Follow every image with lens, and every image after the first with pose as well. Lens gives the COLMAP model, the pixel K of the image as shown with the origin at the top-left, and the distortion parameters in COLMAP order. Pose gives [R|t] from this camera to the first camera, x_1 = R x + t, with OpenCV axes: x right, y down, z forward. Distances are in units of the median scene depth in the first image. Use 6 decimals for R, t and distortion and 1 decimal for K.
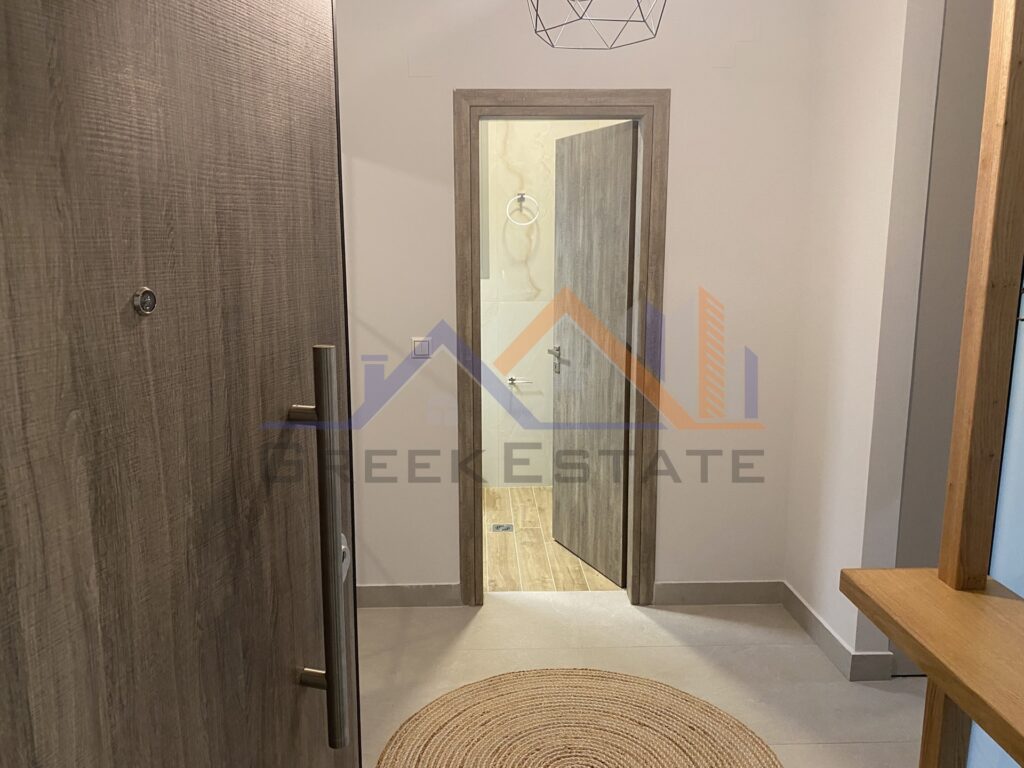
lens RADIAL K [[771.9, 0, 512.0], [0, 771.9, 382.8], [0, 0, 1]] dist [0.012454, -0.019418]
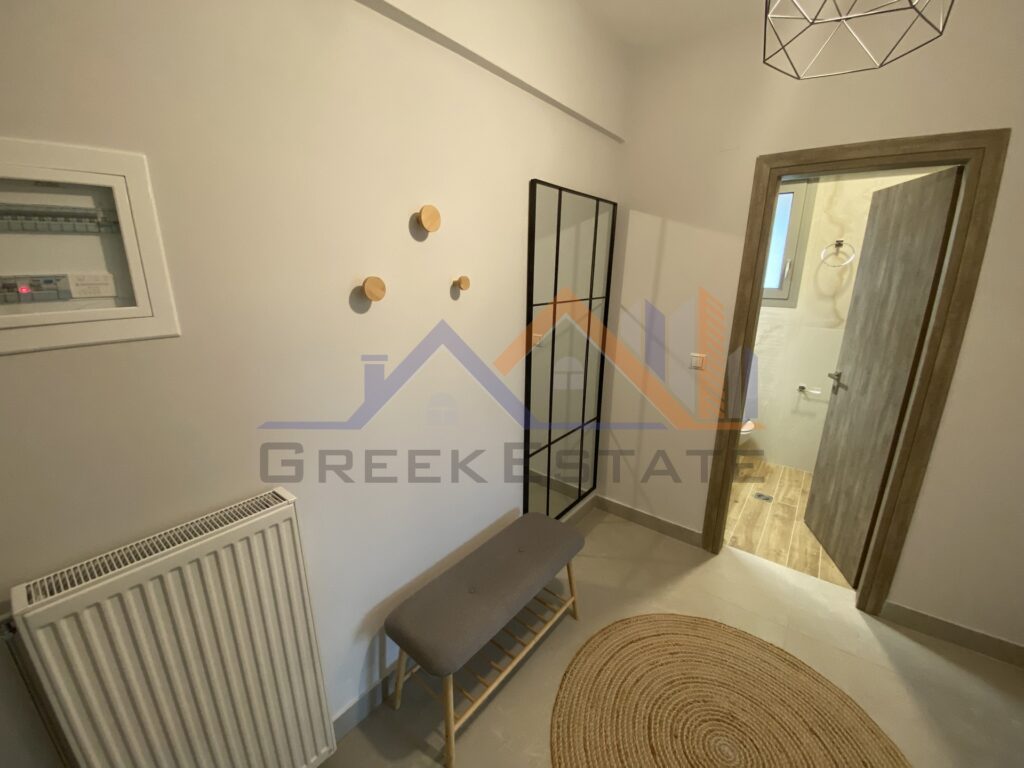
lens RADIAL K [[412.6, 0, 504.0], [0, 412.6, 381.6], [0, 0, 1]] dist [-0.027103, -0.003048]
pose [[0.750095, 0.176895, -0.637233, 0.077869], [-0.123481, 0.984079, 0.127828, -0.052302], [0.649700, -0.017197, 0.759996, 0.210874]]
